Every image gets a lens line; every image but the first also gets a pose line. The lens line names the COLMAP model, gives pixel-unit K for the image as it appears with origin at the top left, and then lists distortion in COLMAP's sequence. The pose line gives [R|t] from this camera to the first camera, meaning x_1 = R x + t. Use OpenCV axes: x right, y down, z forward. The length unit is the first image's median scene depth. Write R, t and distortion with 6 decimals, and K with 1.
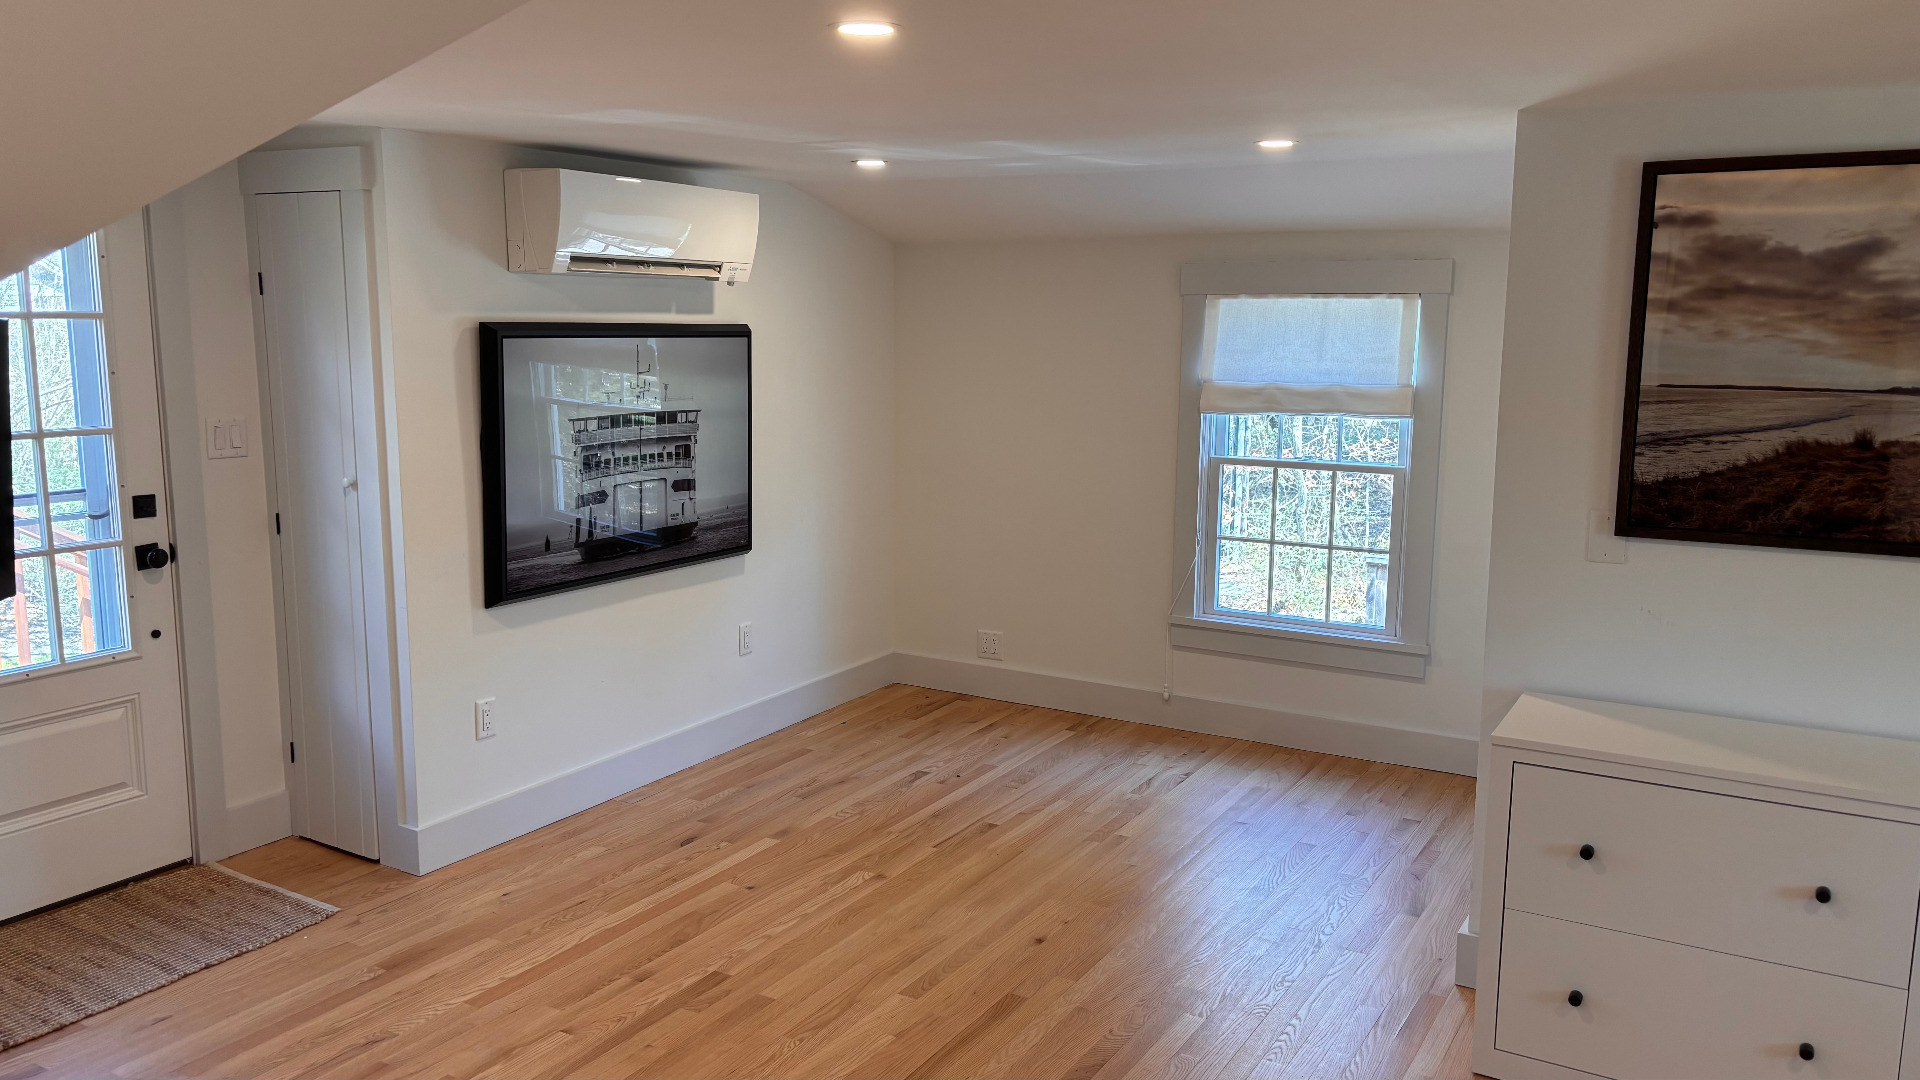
lens RADIAL K [[1492.3, 0, 960.3], [0, 1492.3, 547.0], [0, 0, 1]] dist [0.055002, 0.010239]
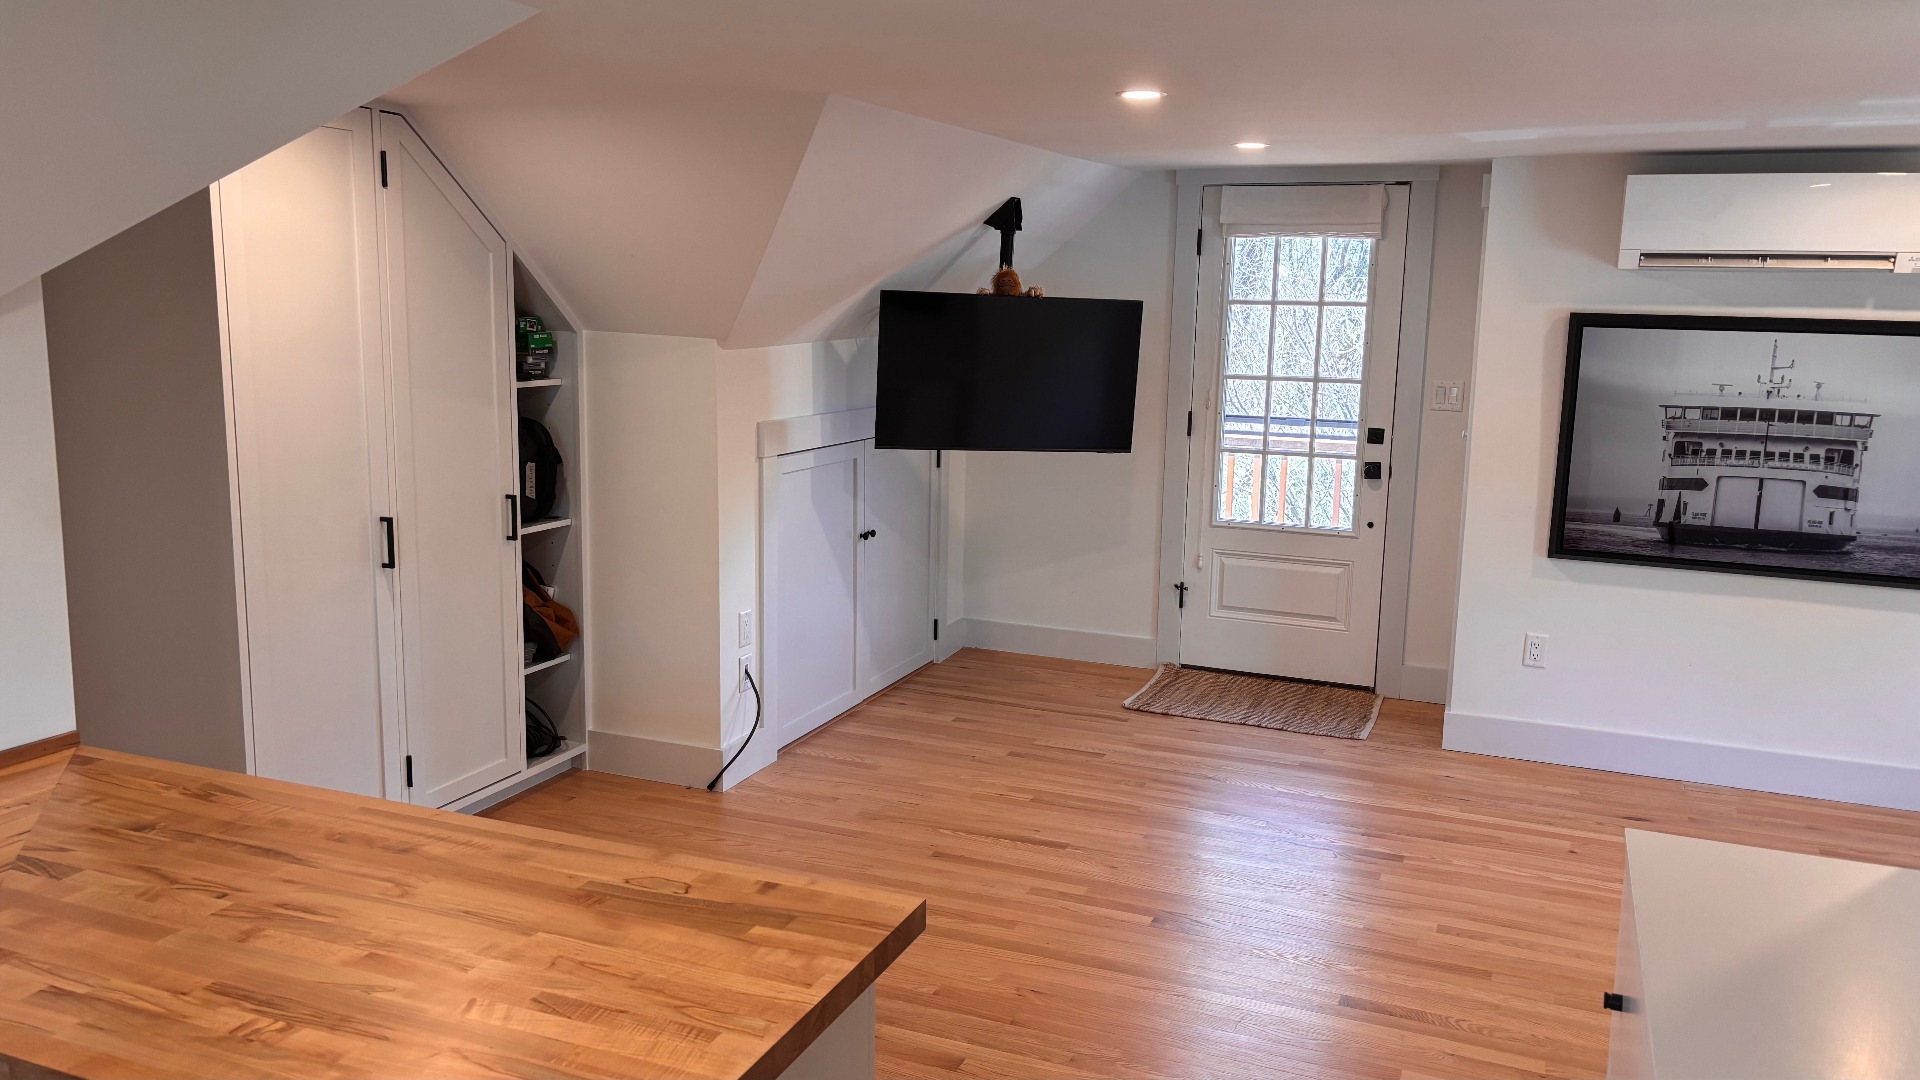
lens RADIAL K [[1492.3, 0, 959.9], [0, 1492.3, 533.8], [0, 0, 1]] dist [0.055002, 0.010239]
pose [[0.131204, 0.155286, -0.979118, 0.732680], [-0.182384, 0.974578, 0.130127, -0.043783], [0.974434, 0.161503, 0.156190, 0.350666]]
